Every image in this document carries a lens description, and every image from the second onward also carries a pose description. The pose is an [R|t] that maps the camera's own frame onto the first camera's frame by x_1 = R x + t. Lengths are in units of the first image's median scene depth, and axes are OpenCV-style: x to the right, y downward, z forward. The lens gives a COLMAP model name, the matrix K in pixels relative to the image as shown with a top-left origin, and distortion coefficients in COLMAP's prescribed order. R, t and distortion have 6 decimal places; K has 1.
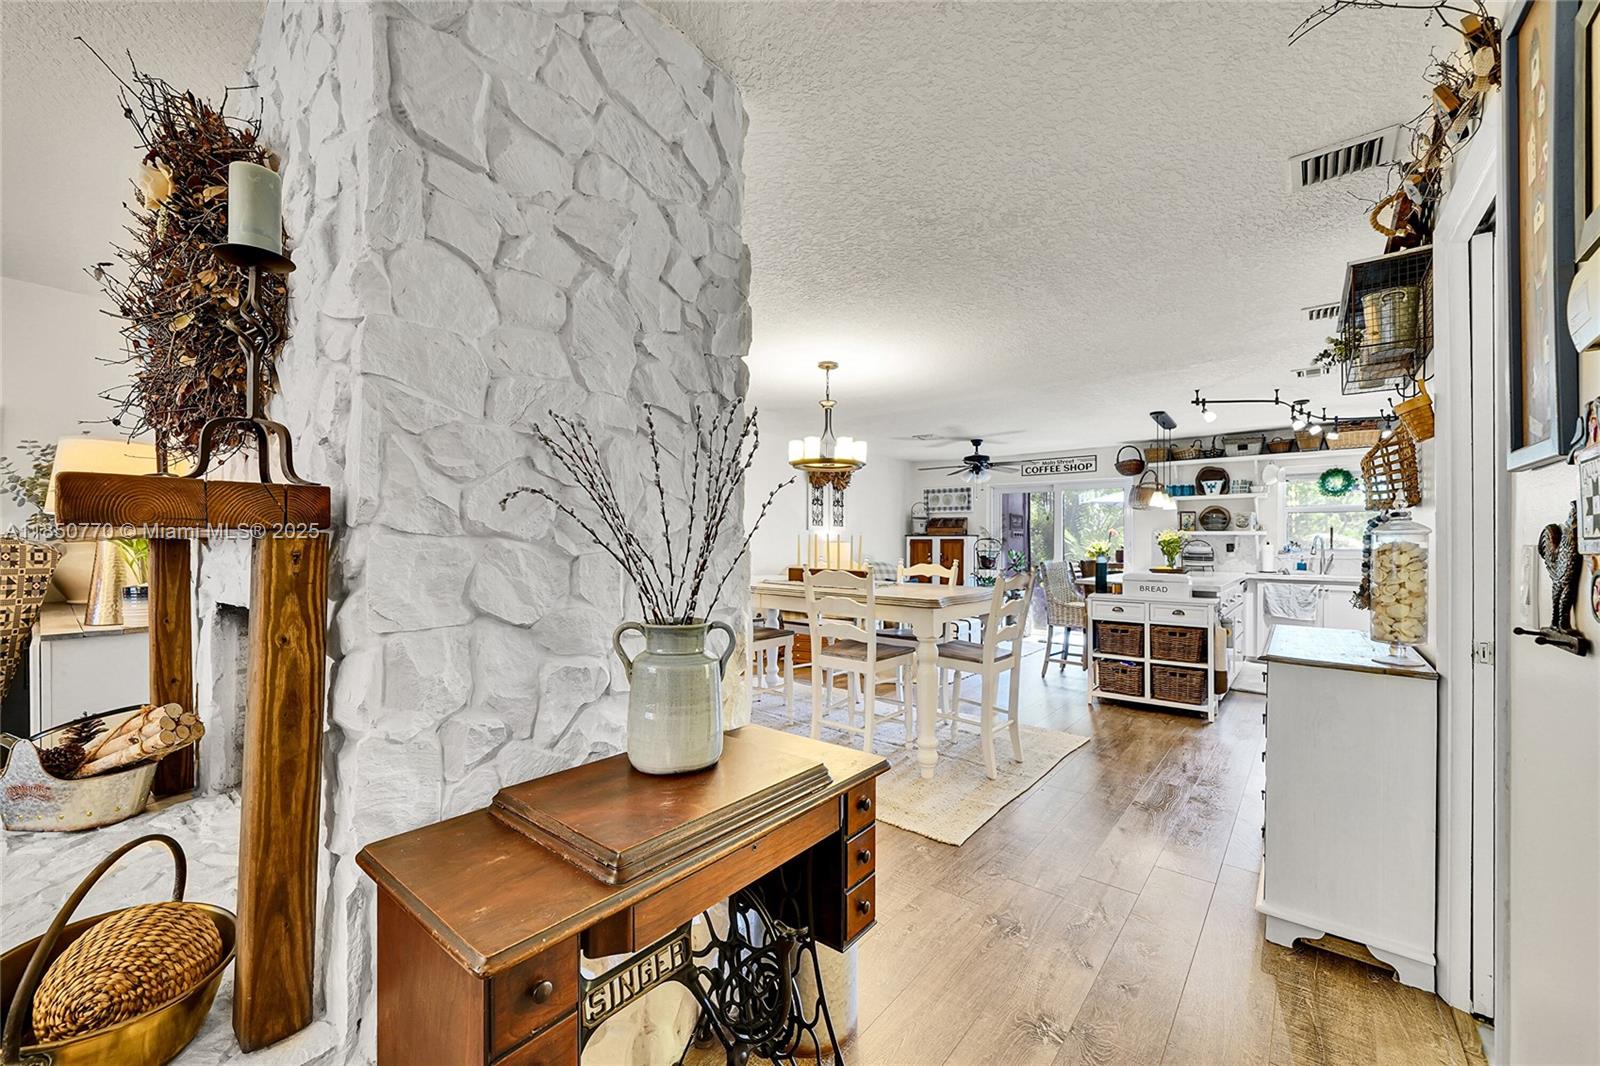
lens RADIAL K [[584.0, 0, 881.0], [0, 584.0, 542.3], [0, 0, 1]] dist [-0.000388, -0.000013]
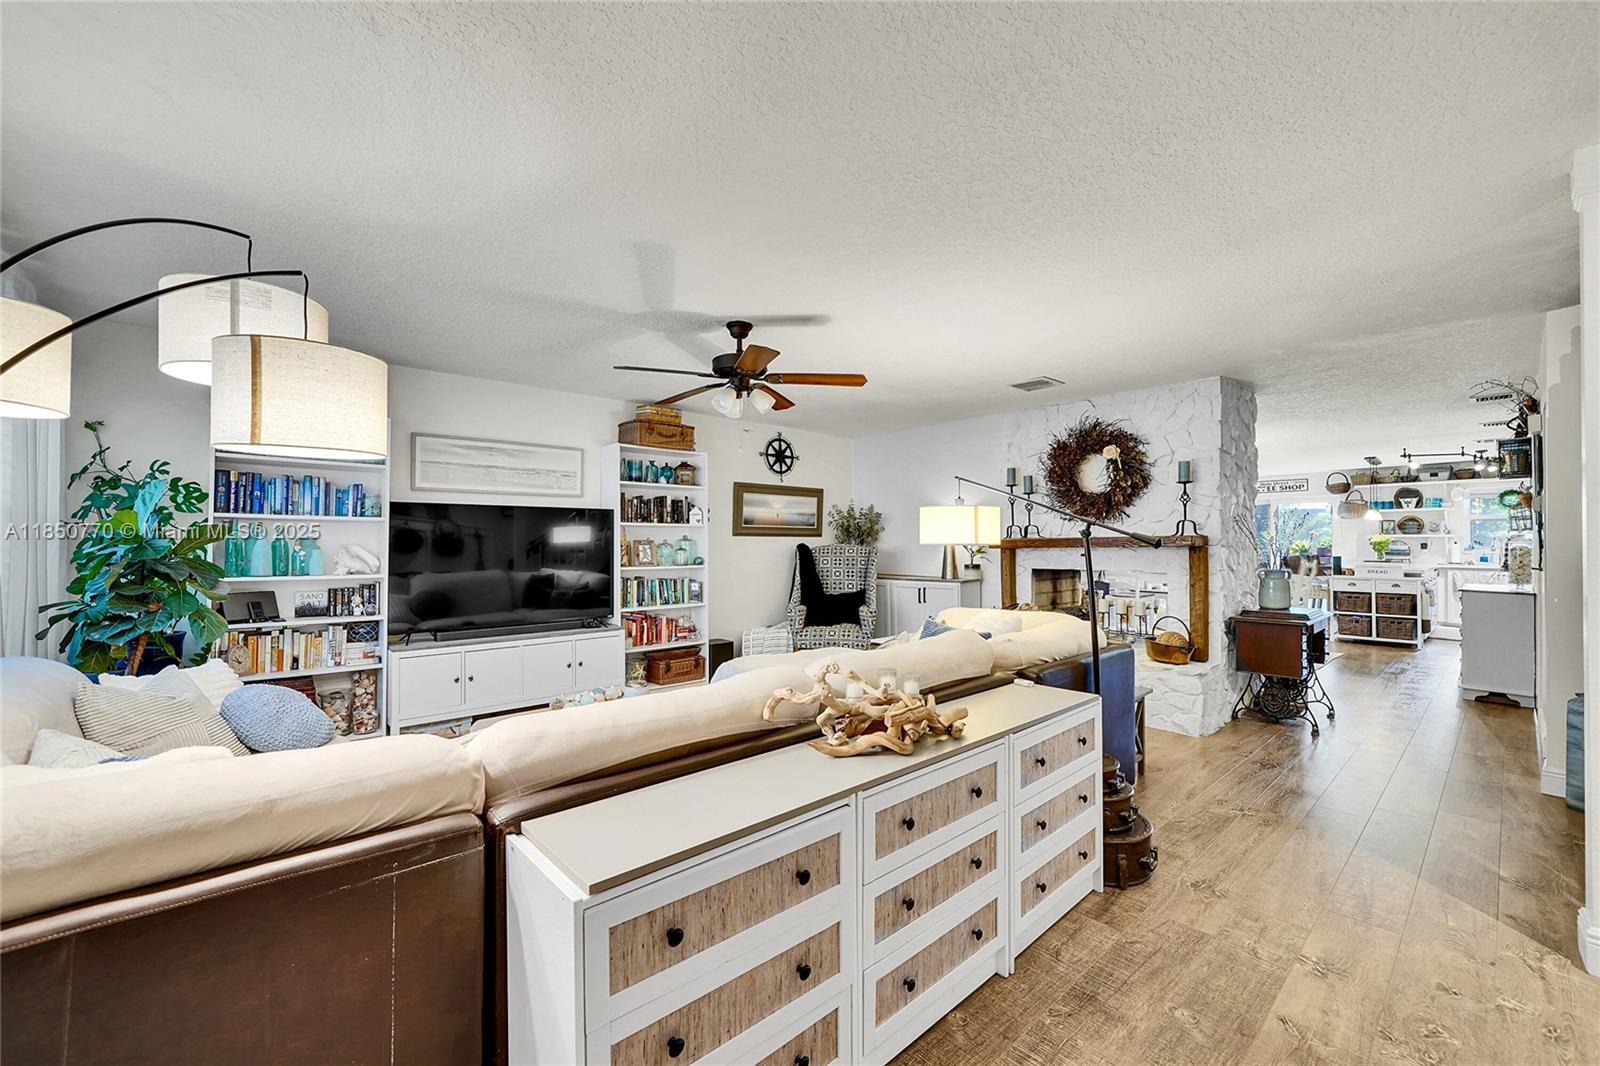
lens RADIAL K [[657.6, 0, 796.6], [0, 657.6, 534.6], [0, 0, 1]] dist [-0.001778, -0.000019]
pose [[0.981683, -0.006225, -0.190421, -0.615463], [0.005483, 0.999975, -0.004422, -0.020911], [0.190444, 0.003297, 0.981692, -0.885431]]
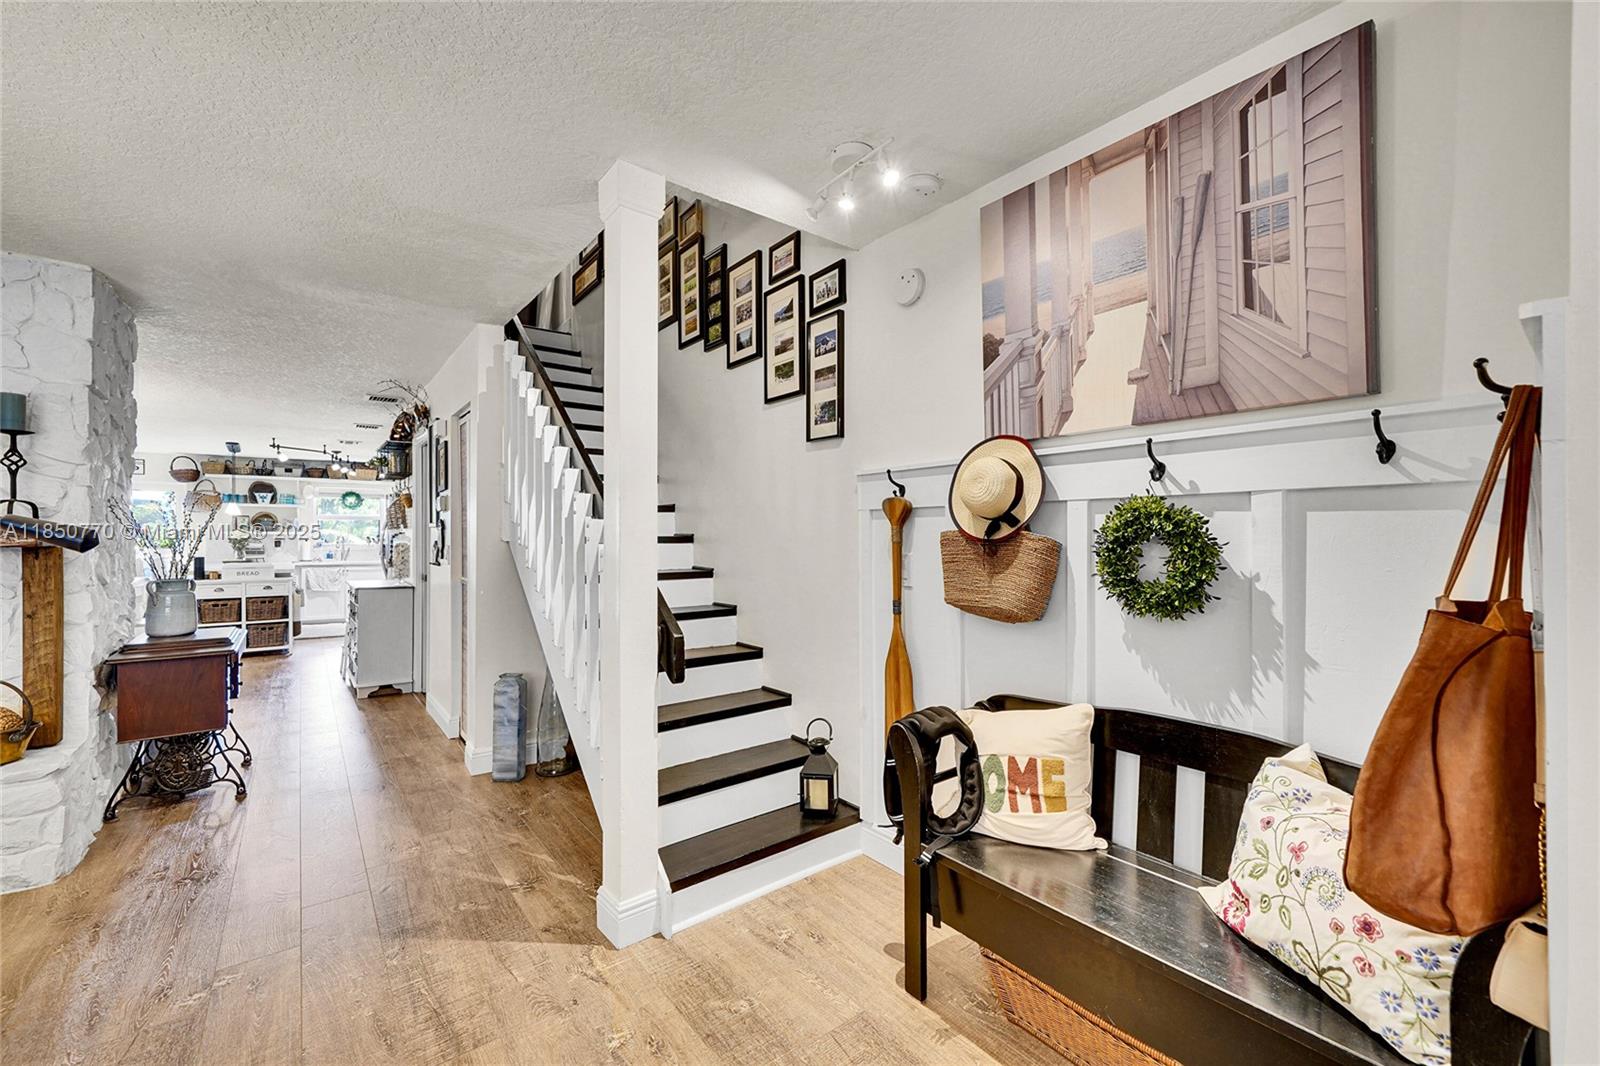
lens RADIAL K [[657.6, 0, 796.6], [0, 657.6, 534.6], [0, 0, 1]] dist [-0.001778, -0.000019]
pose [[0.255544, 0.001354, 0.966796, -0.593705], [-0.004136, 0.999991, -0.000307, -0.017471], [-0.966788, -0.003920, 0.255548, -0.575770]]
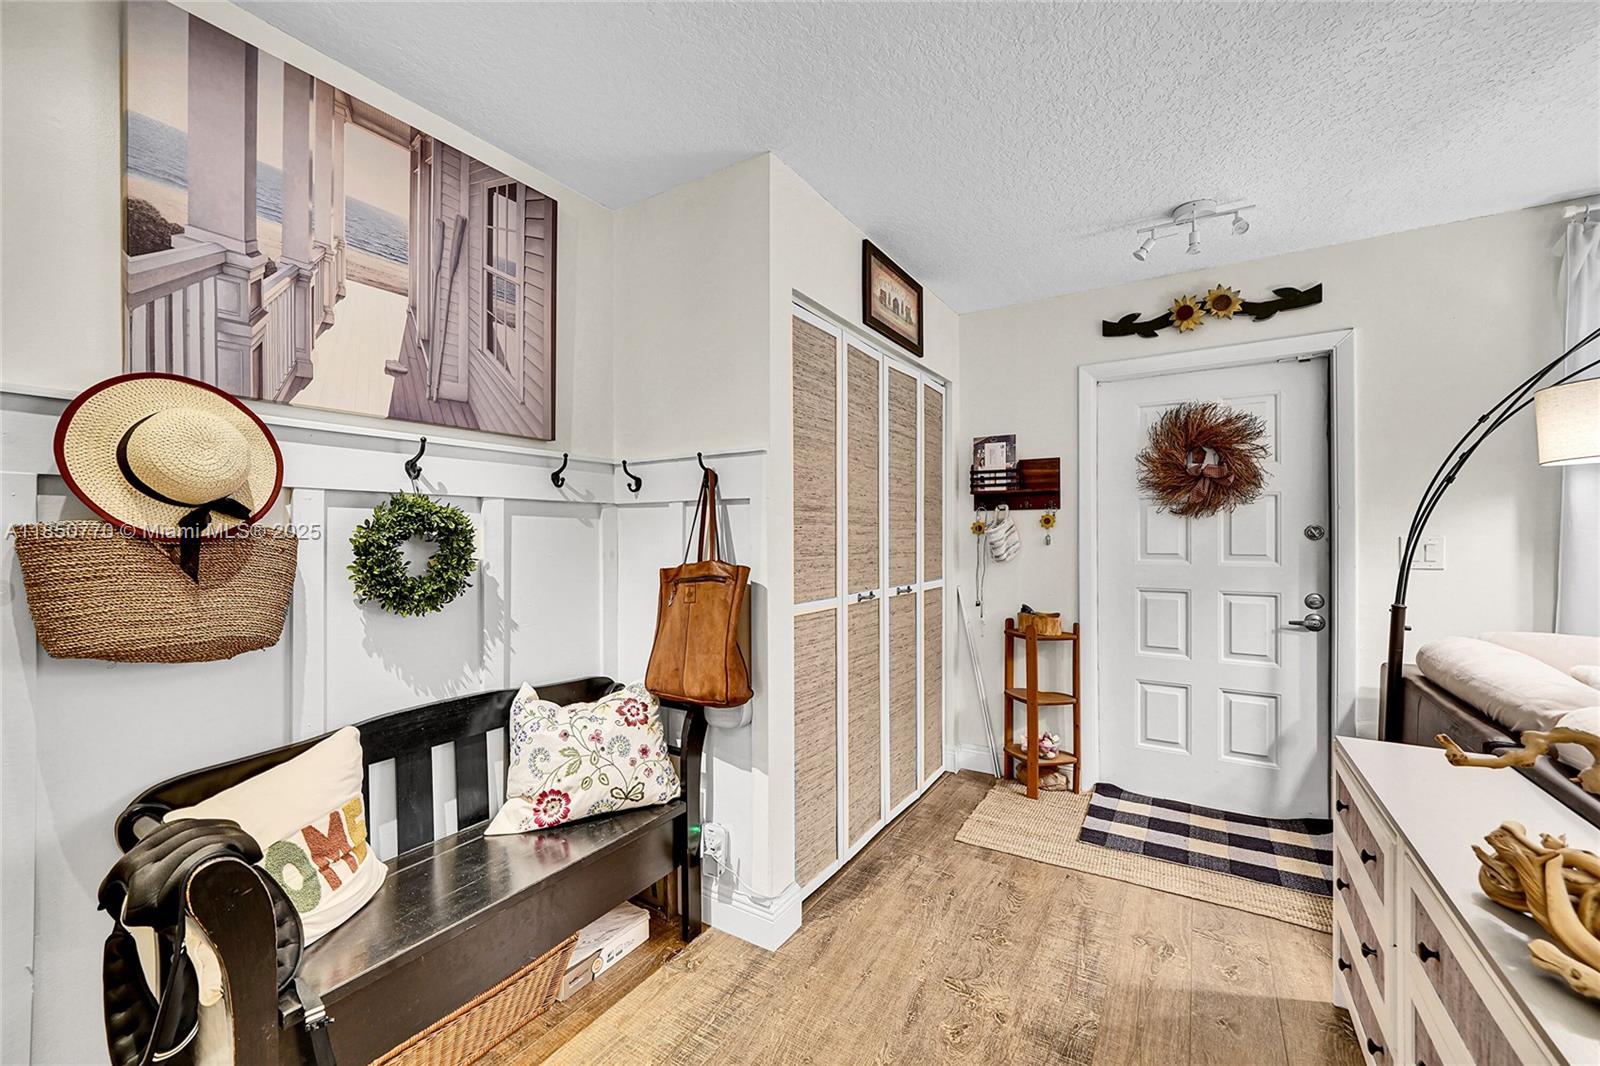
lens RADIAL K [[626.7, 0, 821.9], [0, 626.7, 536.4], [0, 0, 1]] dist [-0.001431, -0.000083]
pose [[-0.993720, 0.001987, -0.111874, -0.380151], [0.002580, 0.999983, -0.005156, -0.013168], [0.111862, -0.005412, -0.993709, -0.298516]]
